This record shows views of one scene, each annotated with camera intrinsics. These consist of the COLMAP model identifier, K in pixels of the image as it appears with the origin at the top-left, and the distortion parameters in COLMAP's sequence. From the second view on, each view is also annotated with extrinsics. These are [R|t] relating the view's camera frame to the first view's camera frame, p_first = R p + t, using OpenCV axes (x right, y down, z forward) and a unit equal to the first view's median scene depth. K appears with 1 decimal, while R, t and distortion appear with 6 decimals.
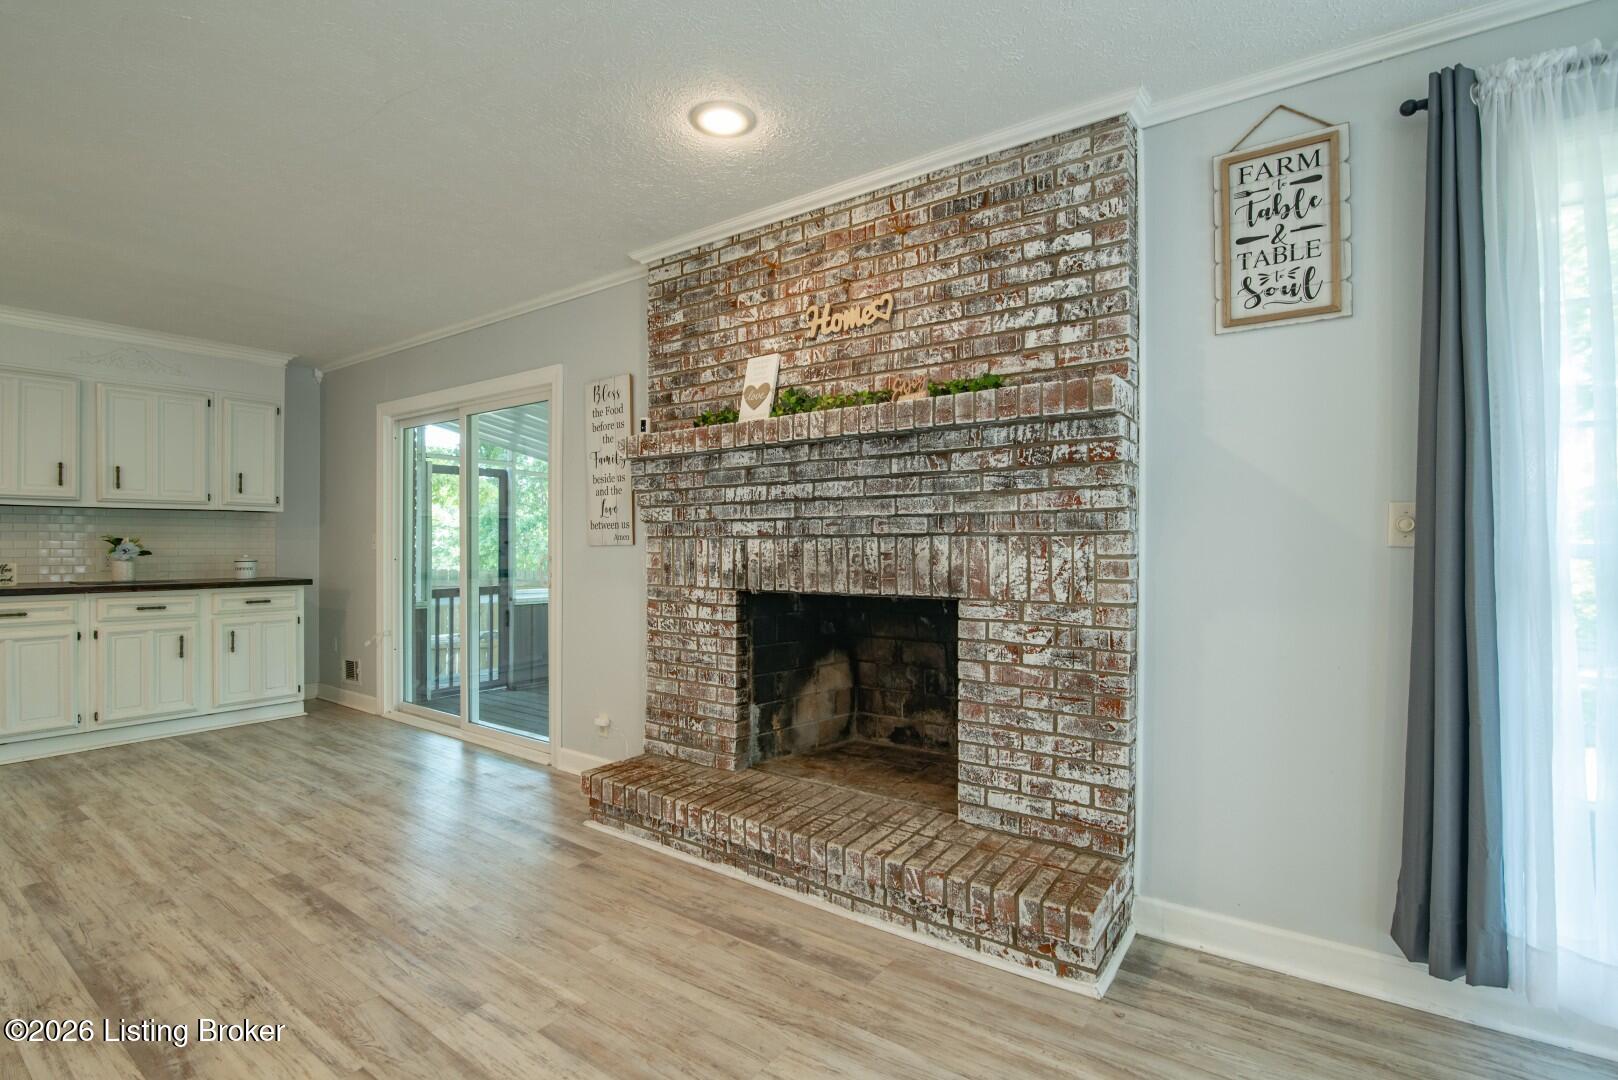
lens RADIAL K [[746.6, 0, 811.8], [0, 746.6, 544.1], [0, 0, 1]] dist [-0.019741, 0.000408]
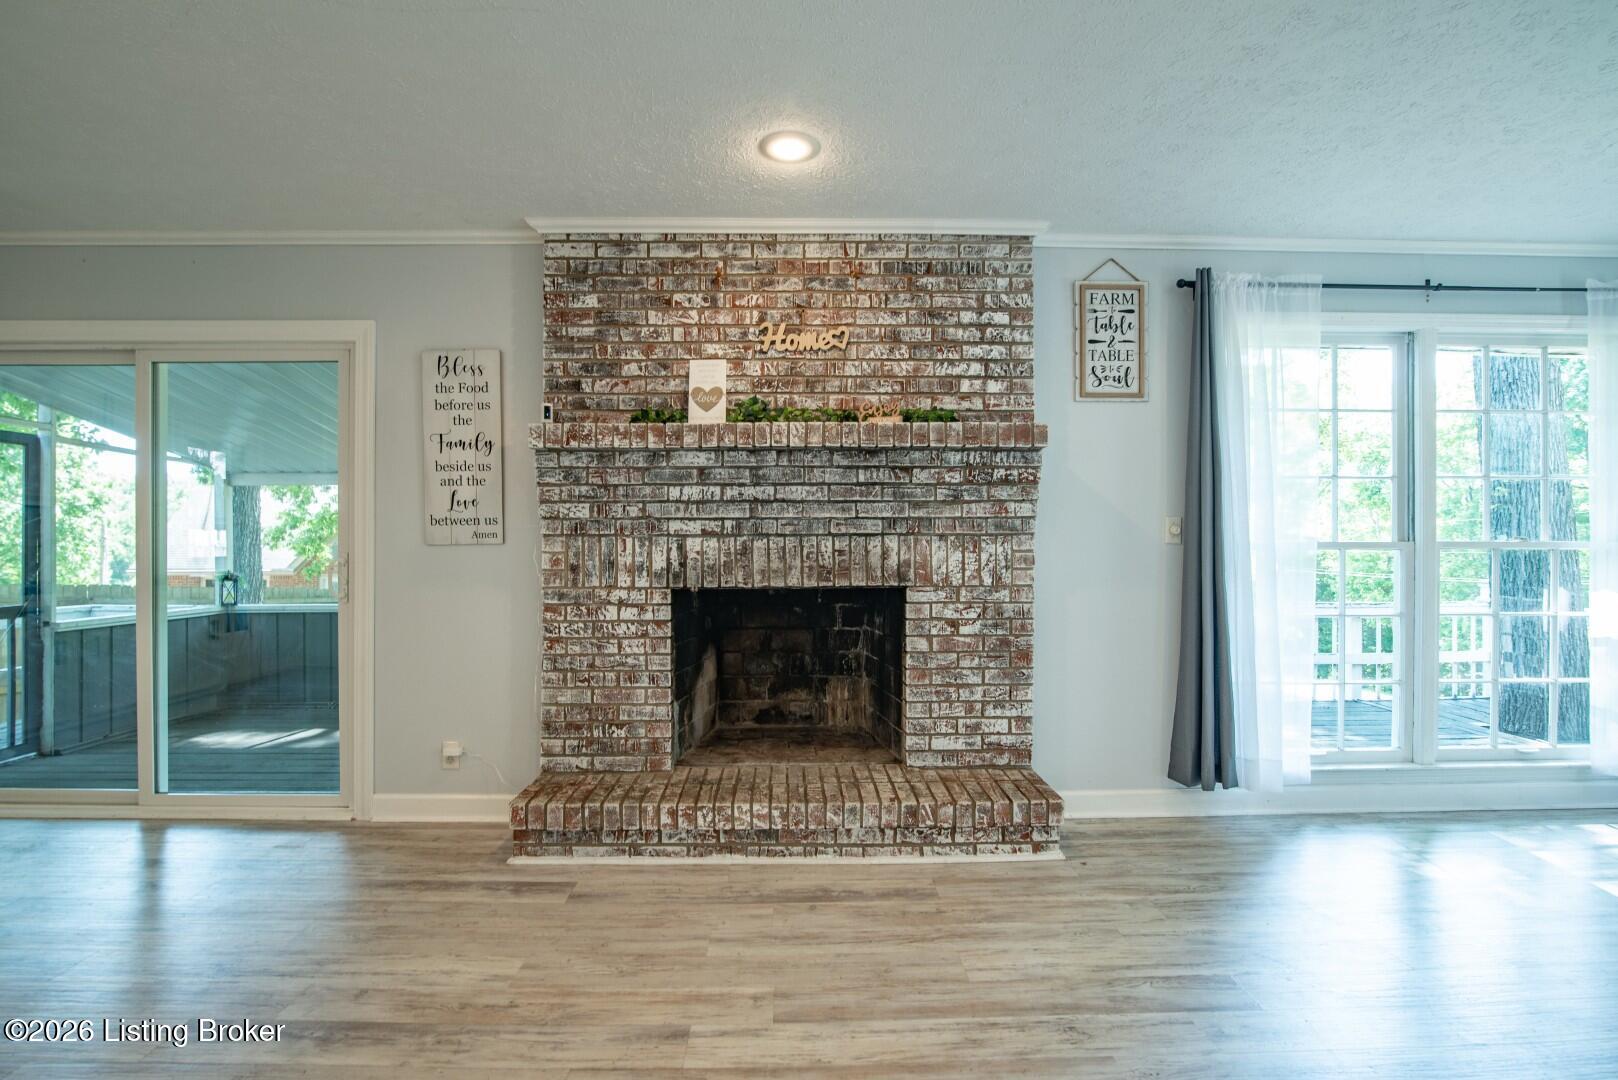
lens RADIAL K [[744.2, 0, 805.4], [0, 744.2, 542.6], [0, 0, 1]] dist [-0.019202, 0.000350]
pose [[0.801337, -0.001021, 0.598212, -0.654671], [0.001531, 0.999999, -0.000344, 0.000860], [-0.598211, 0.001191, 0.801338, 0.111667]]
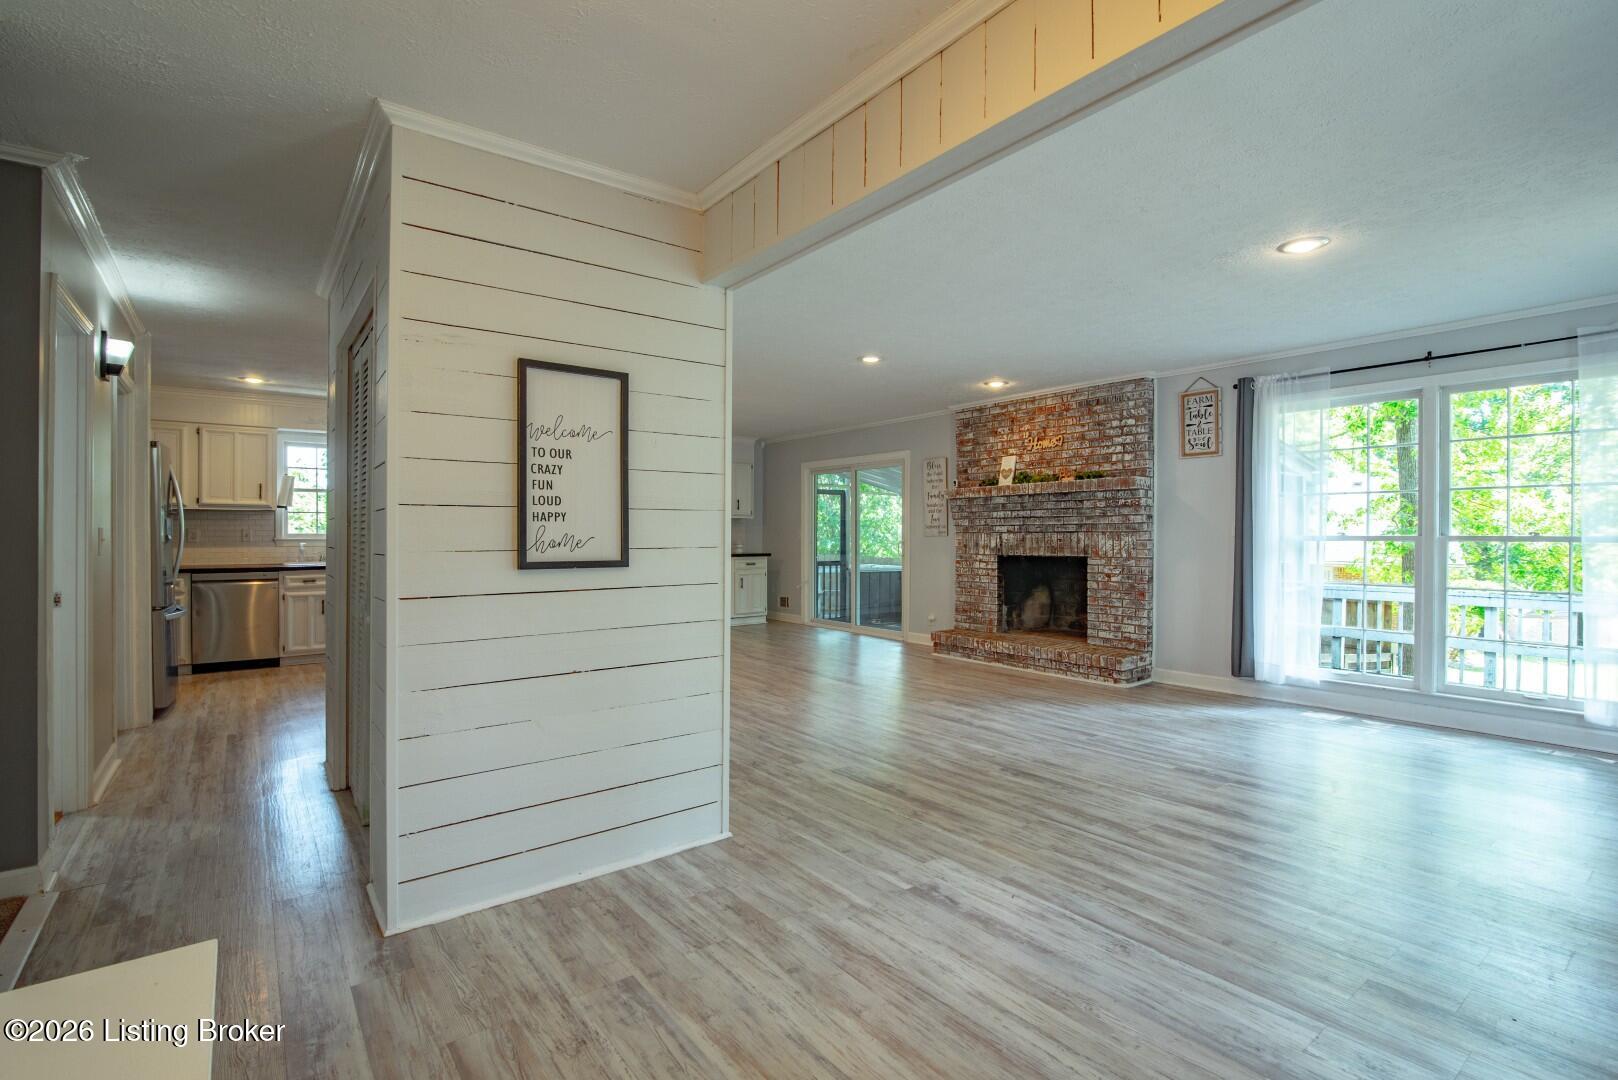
lens RADIAL K [[761.2, 0, 858.5], [0, 761.2, 539.0], [0, 0, 1]] dist [-0.019584, 0.000268]
pose [[0.971526, 0.000692, -0.236931, 0.048671], [0.000616, 0.999985, 0.005446, -0.002842], [0.236931, -0.005436, 0.971511, -1.676462]]
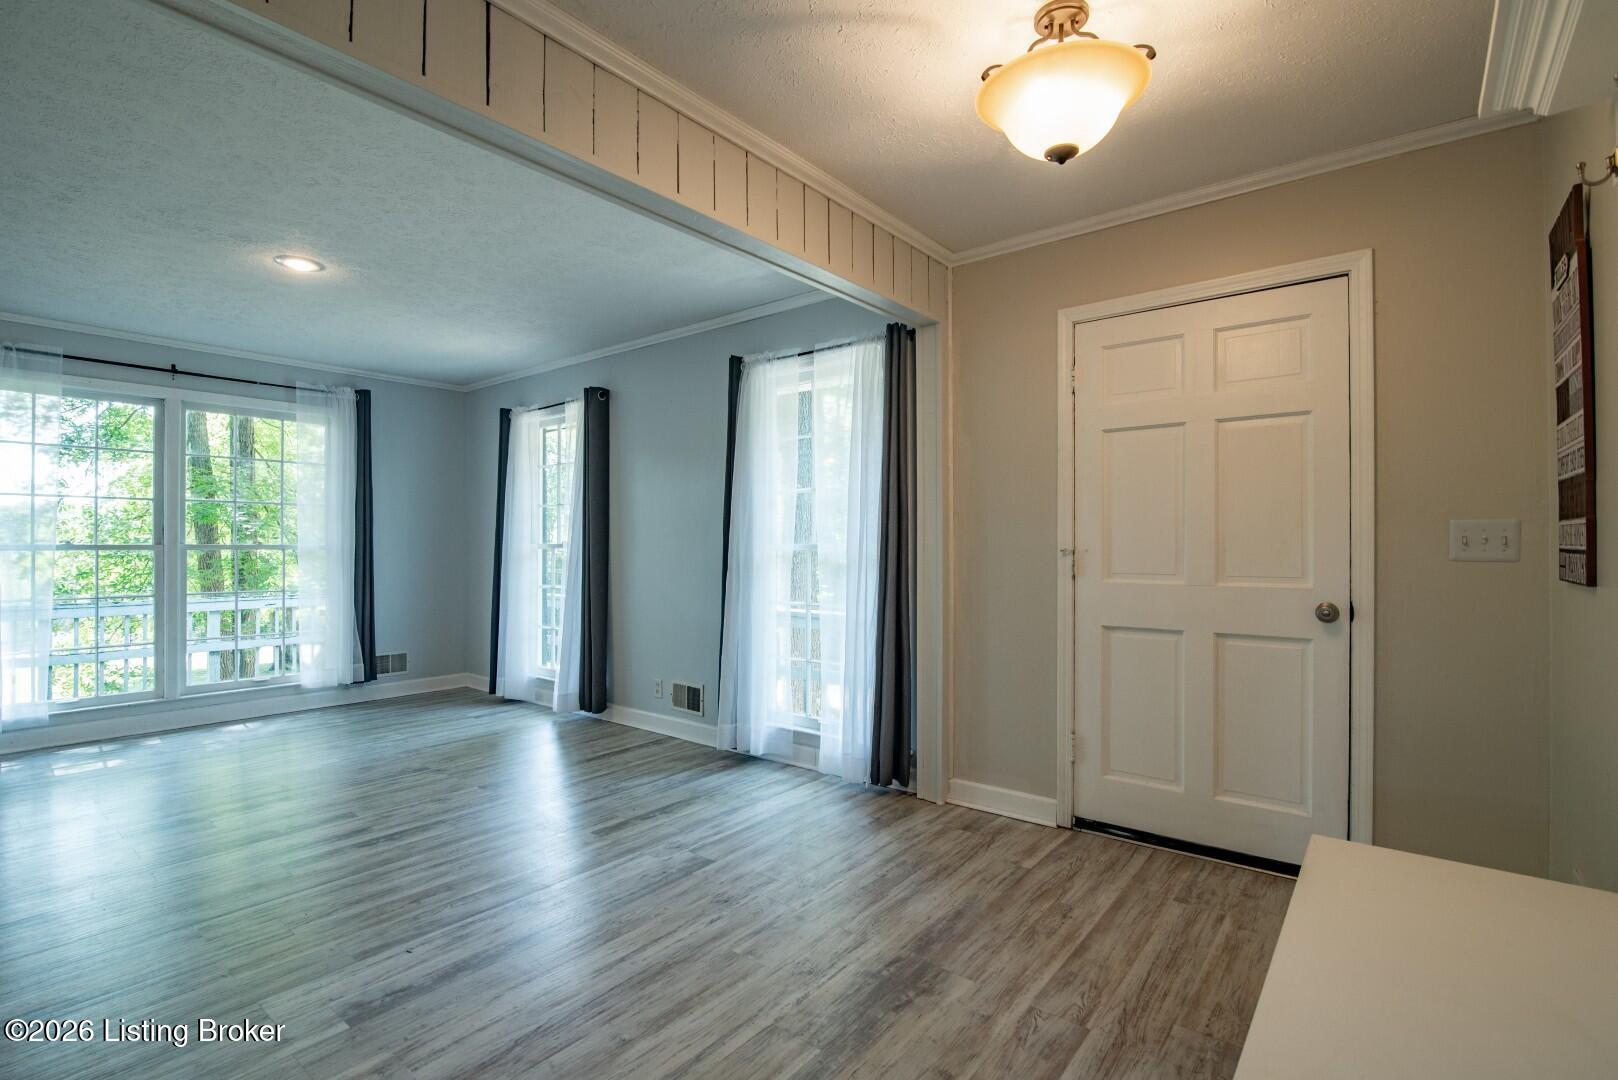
lens RADIAL K [[741.6, 0, 769.1], [0, 741.6, 545.0], [0, 0, 1]] dist [-0.018701, -0.000084]
pose [[0.063123, 0.000504, 0.998006, -0.780215], [0.000948, 0.999999, -0.000565, 0.004198], [-0.998005, 0.000981, 0.063123, -1.149901]]
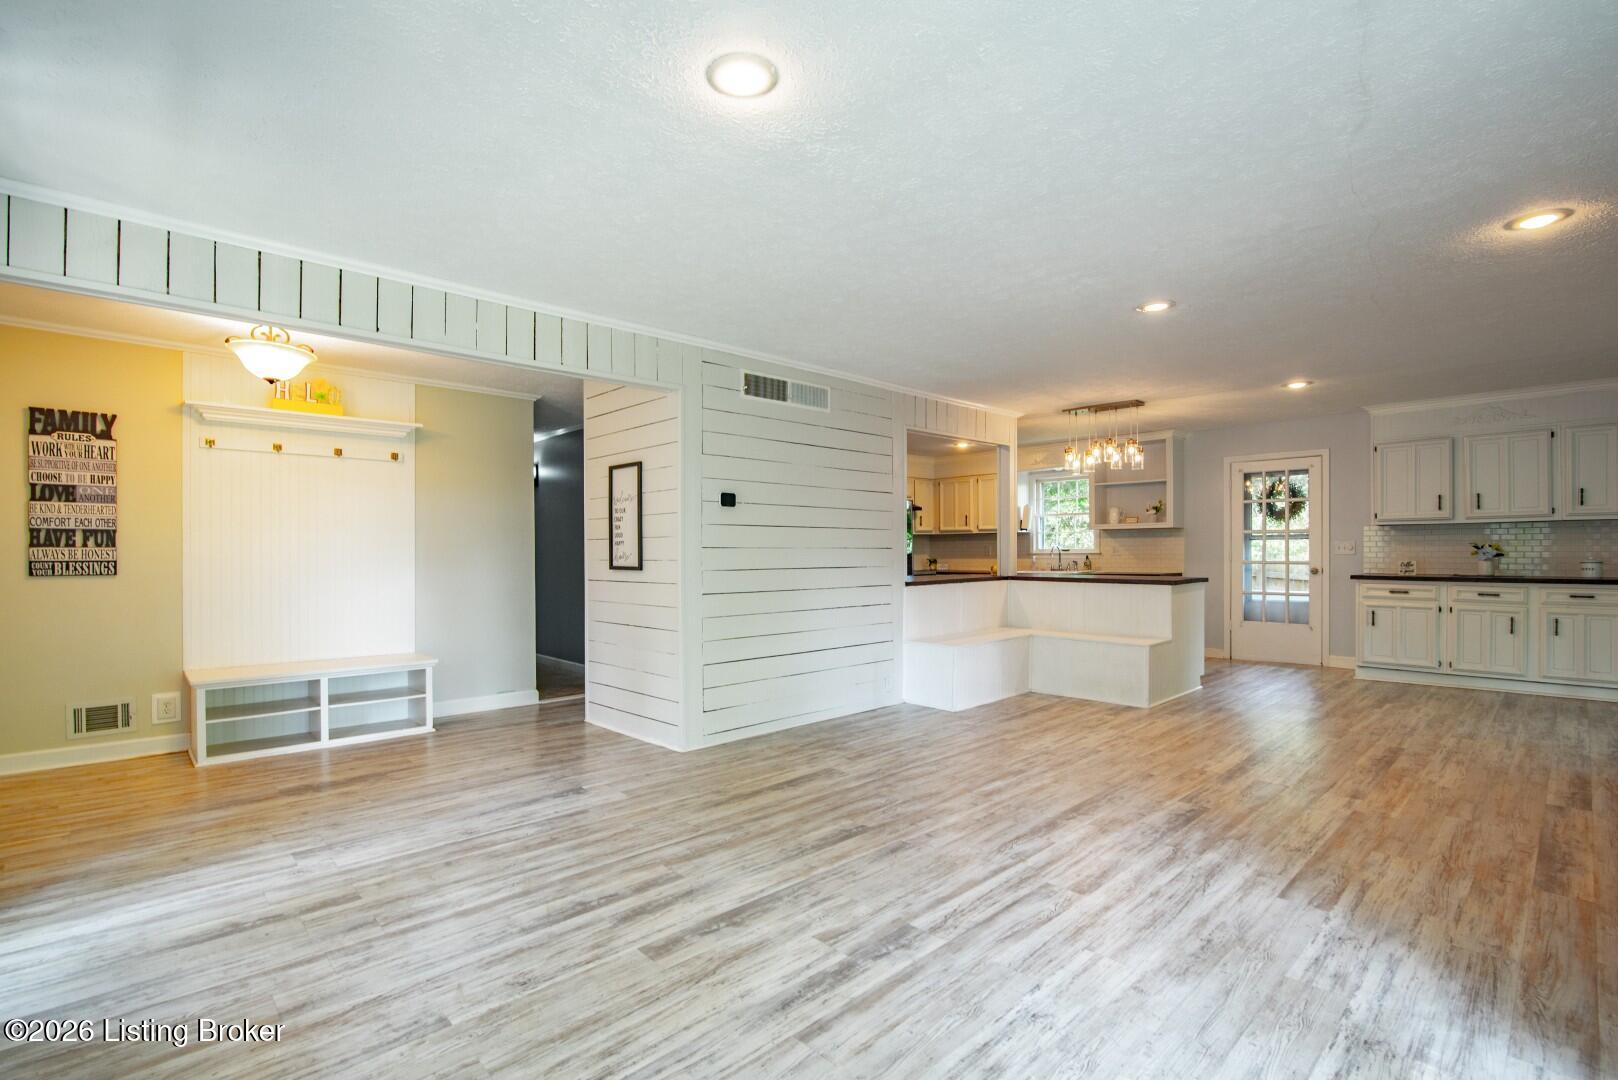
lens RADIAL K [[786.0, 0, 780.8], [0, 786.0, 532.7], [0, 0, 1]] dist [-0.018556, 0.000494]
pose [[-0.207281, -0.020312, -0.978071, 1.306913], [0.004863, 0.999751, -0.021793, -0.007758], [0.978269, -0.009273, -0.207131, -0.010207]]
